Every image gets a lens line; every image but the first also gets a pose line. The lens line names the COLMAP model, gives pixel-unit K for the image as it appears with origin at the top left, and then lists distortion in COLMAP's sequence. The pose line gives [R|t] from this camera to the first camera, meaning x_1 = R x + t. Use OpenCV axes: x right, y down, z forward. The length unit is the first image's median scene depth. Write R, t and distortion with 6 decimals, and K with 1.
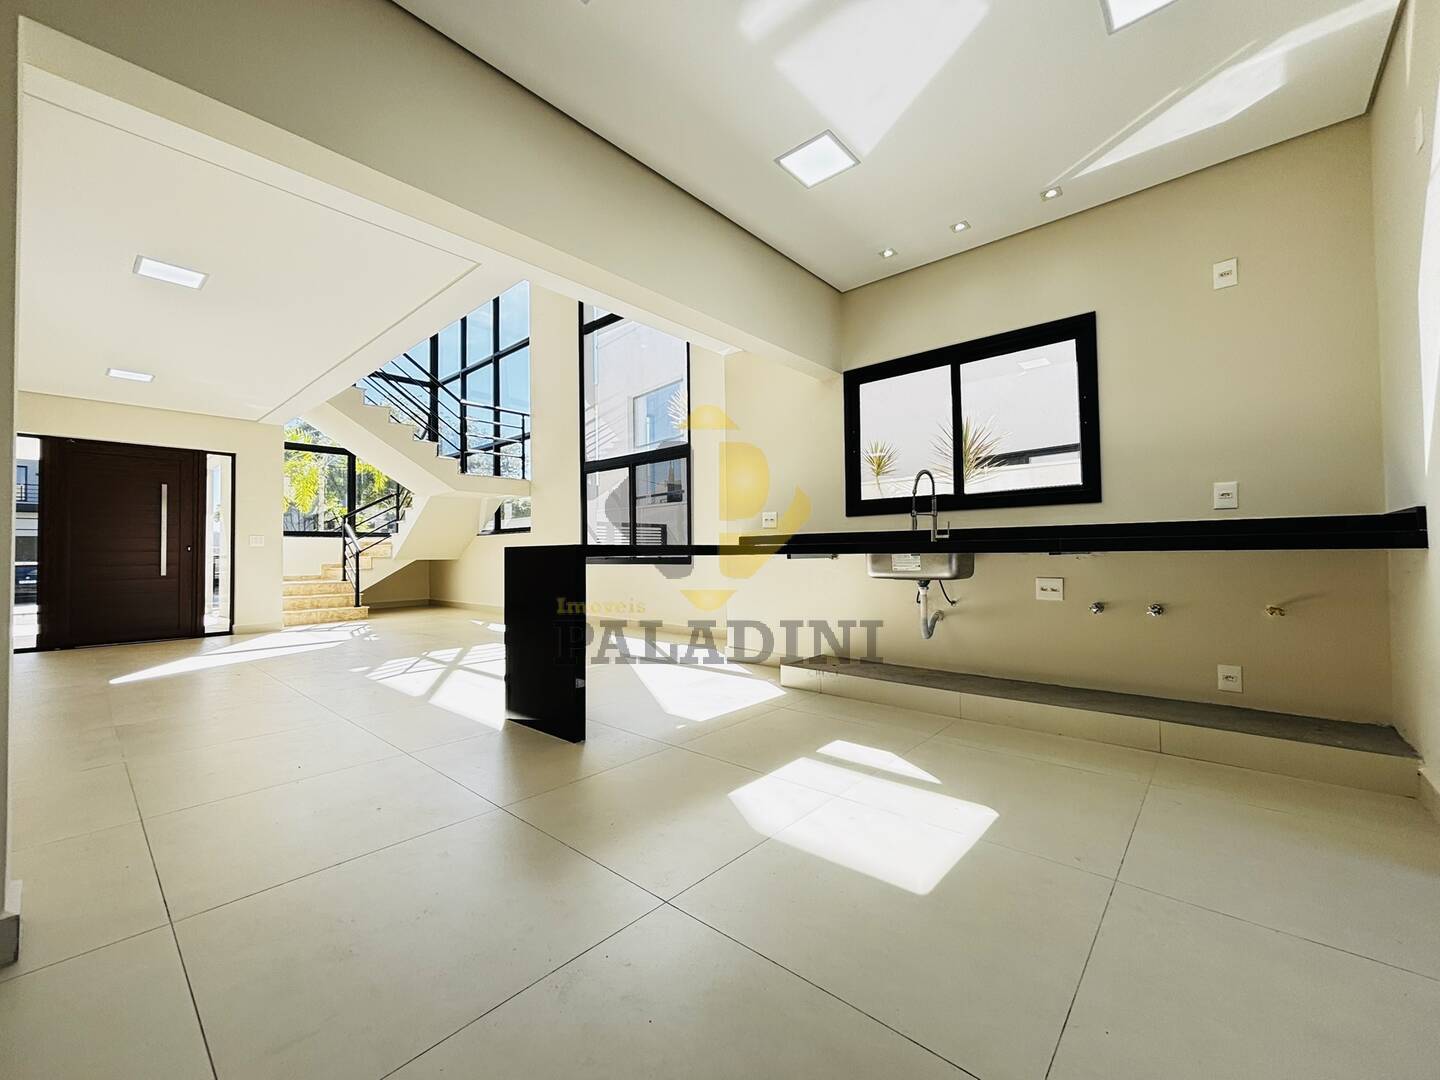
lens RADIAL K [[577.4, 0, 720.0], [0, 577.4, 540.0], [0, 0, 1]] dist [0.002417, 0.000600]
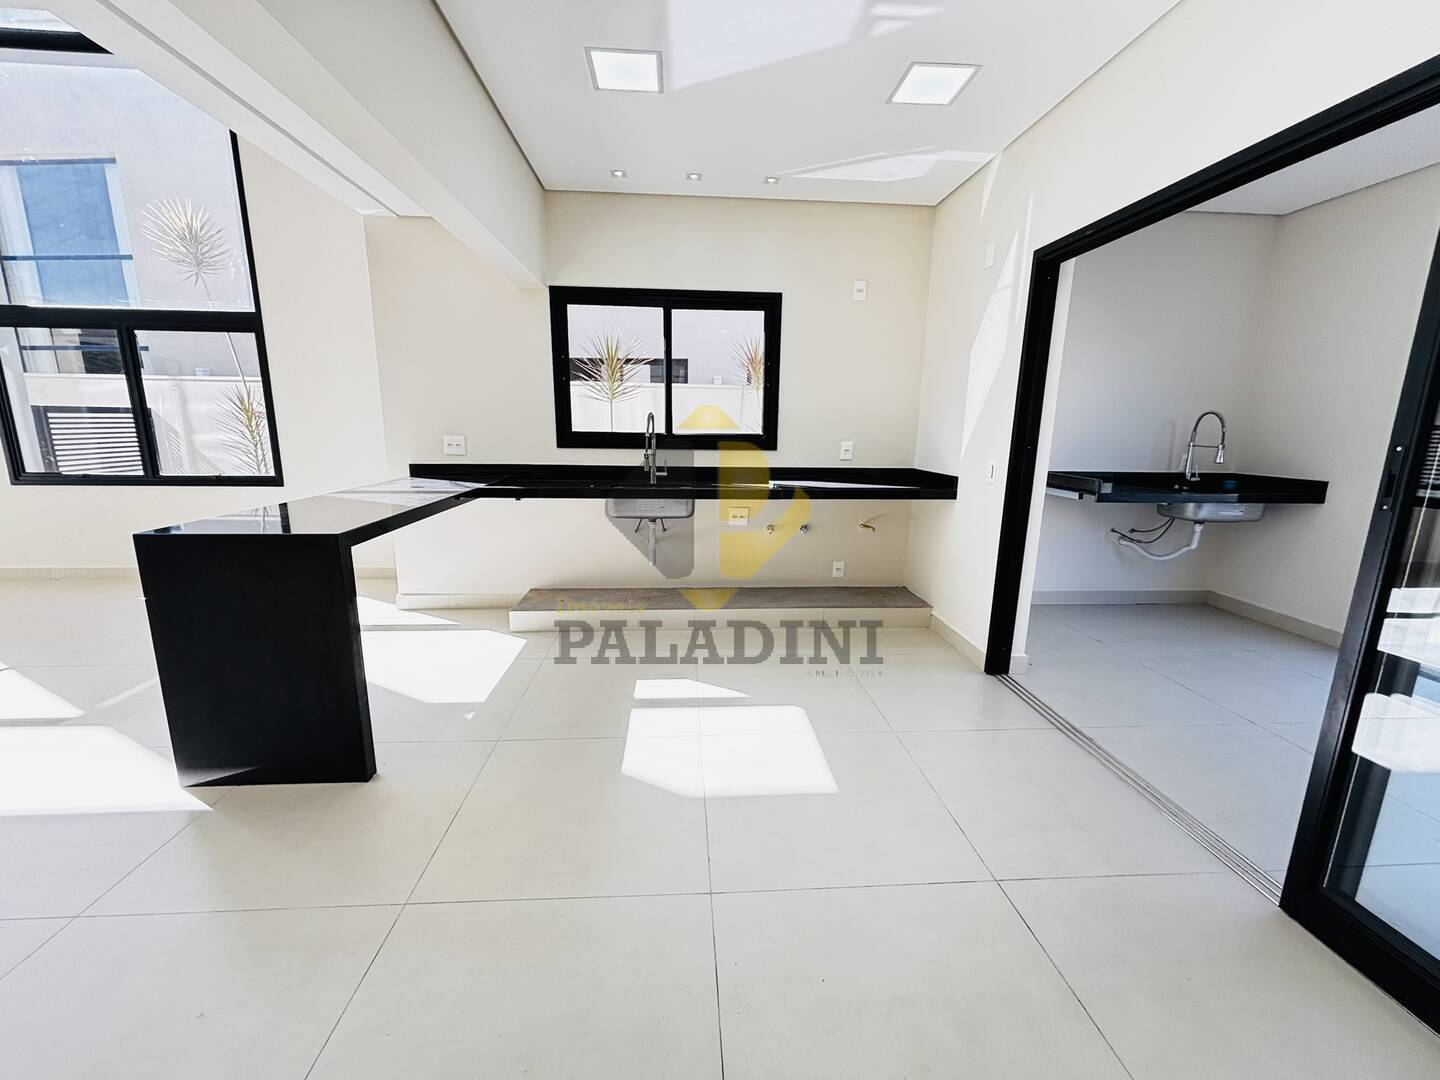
lens RADIAL K [[577.4, 0, 720.0], [0, 577.4, 540.0], [0, 0, 1]] dist [0.002417, 0.000600]
pose [[0.704132, -0.121933, 0.699521, -0.182099], [-0.036510, 0.977626, 0.207160, -0.064641], [-0.709129, -0.171407, 0.683926, 0.079566]]
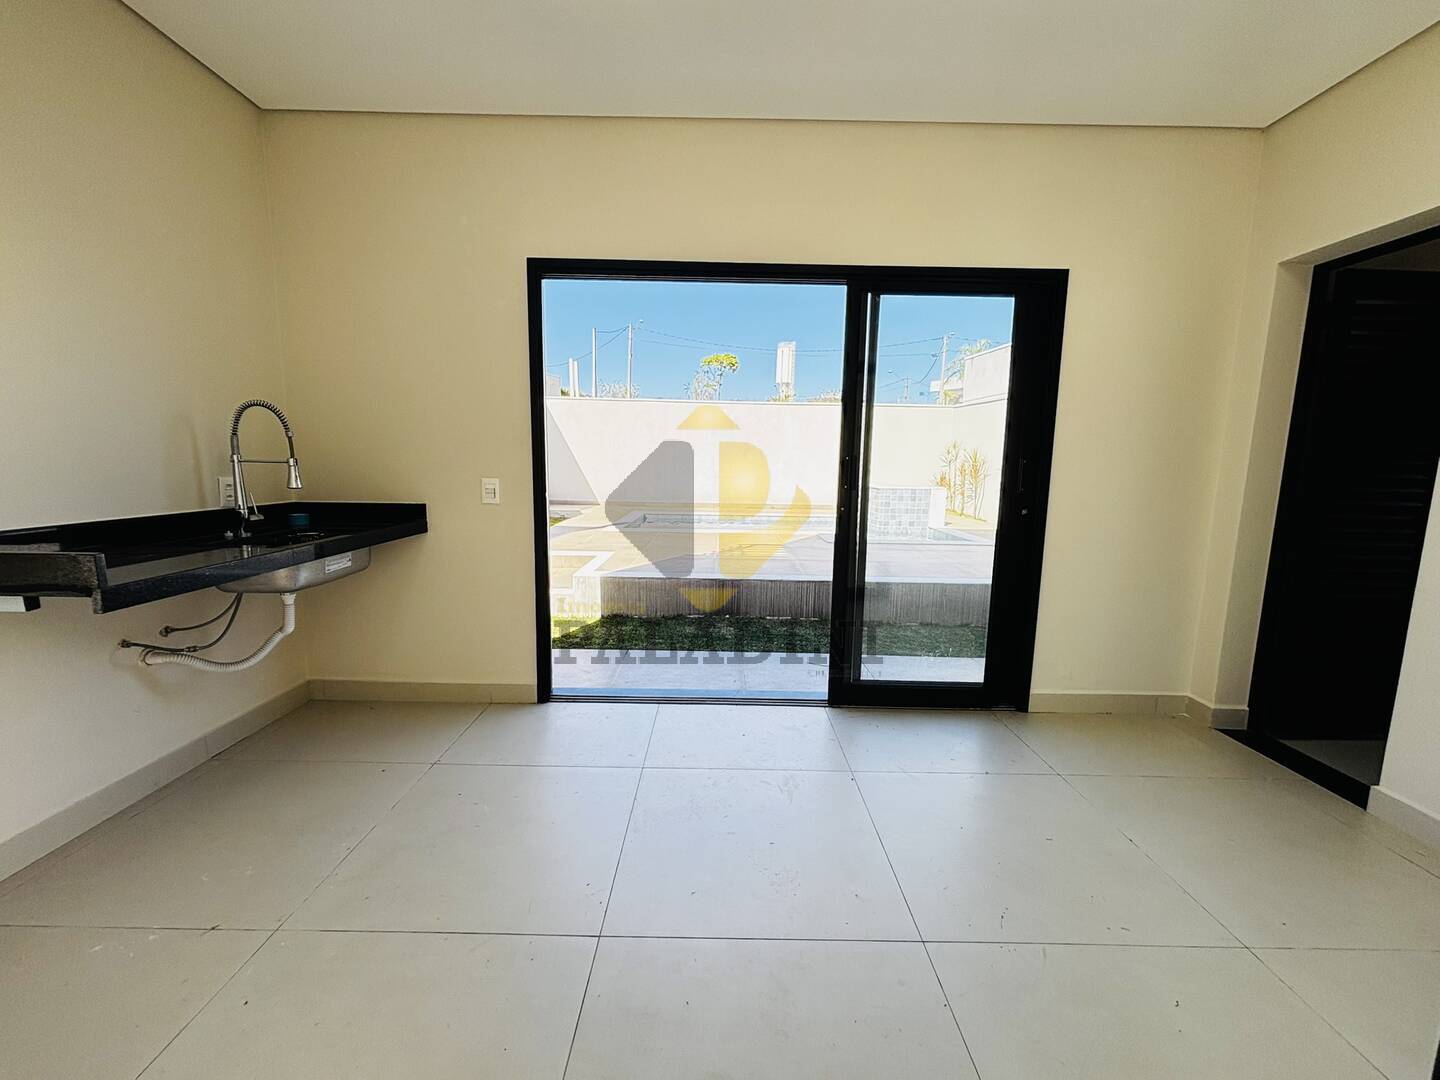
lens RADIAL K [[572.1, 0, 720.0], [0, 572.1, 540.0], [0, 0, 1]] dist [0.009567, 0.000022]
pose [[-0.660970, -0.102826, 0.743334, 0.181080], [-0.025833, 0.993098, 0.114406, -0.052465], [-0.749967, 0.056417, -0.659065, 0.181051]]
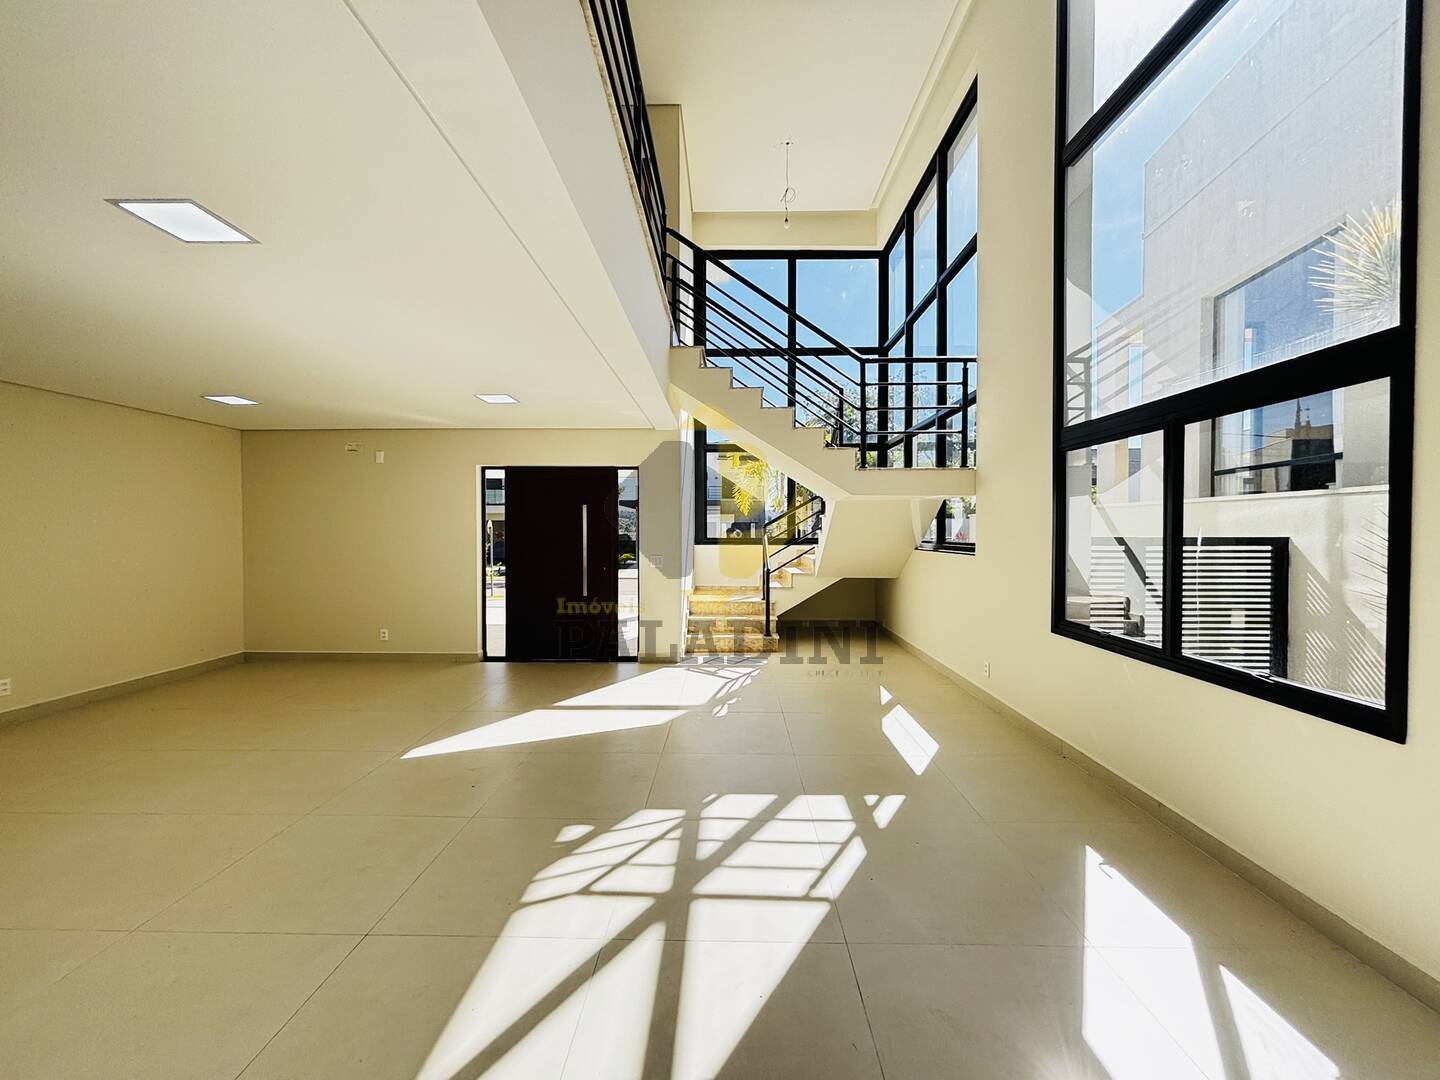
lens RADIAL K [[583.3, 0, 720.0], [0, 583.3, 540.0], [0, 0, 1]] dist [-0.001431, 0.000346]
pose [[0.649891, 0.024282, -0.759640, -0.052606], [0.011457, 0.999063, 0.041736, -0.076352], [0.759941, -0.035827, 0.649004, 0.541722]]
